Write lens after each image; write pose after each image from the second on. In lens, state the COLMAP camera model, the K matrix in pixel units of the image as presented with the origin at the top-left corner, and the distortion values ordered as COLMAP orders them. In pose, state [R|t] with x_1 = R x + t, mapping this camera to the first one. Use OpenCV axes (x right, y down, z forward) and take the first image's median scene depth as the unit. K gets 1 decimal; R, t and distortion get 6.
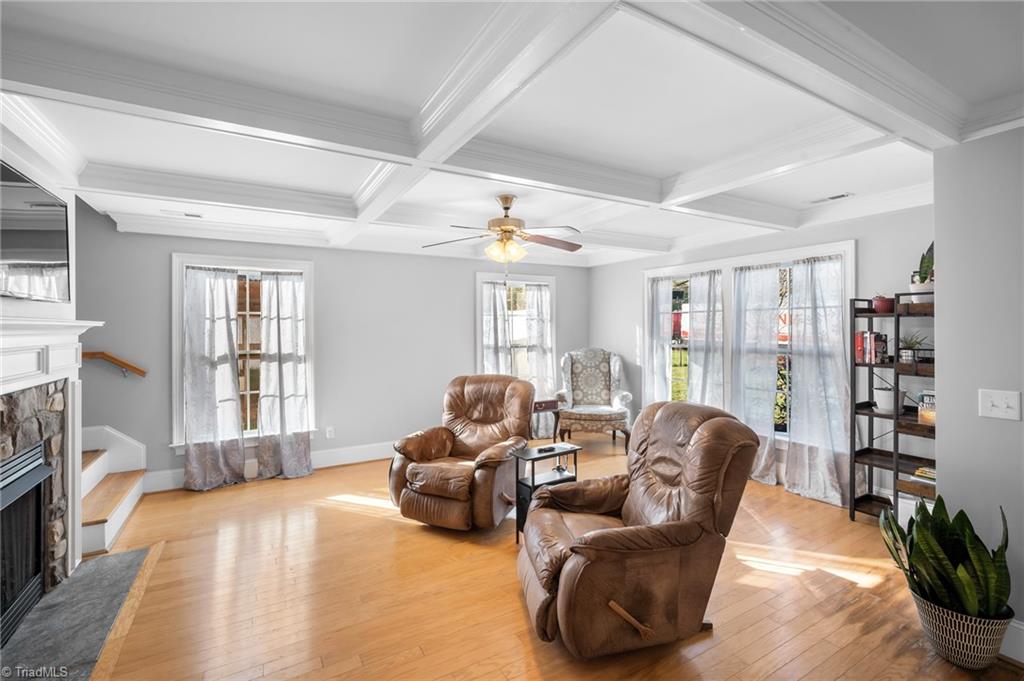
lens RADIAL K [[453.3, 0, 508.4], [0, 453.3, 331.0], [0, 0, 1]] dist [0.002525, -0.000028]
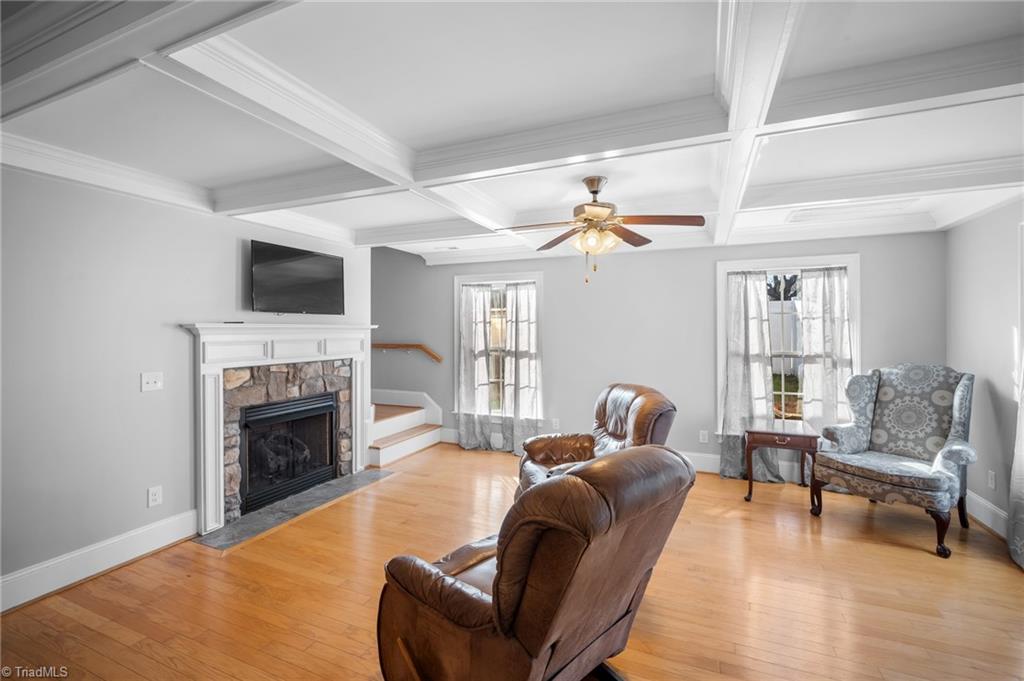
lens RADIAL K [[453.3, 0, 509.5], [0, 453.3, 335.2], [0, 0, 1]] dist [0.002525, -0.000028]
pose [[0.604019, 0.013917, -0.796848, 0.451068], [-0.008383, 0.999903, 0.011109, -0.004417], [0.796926, -0.000030, 0.604077, 0.263852]]
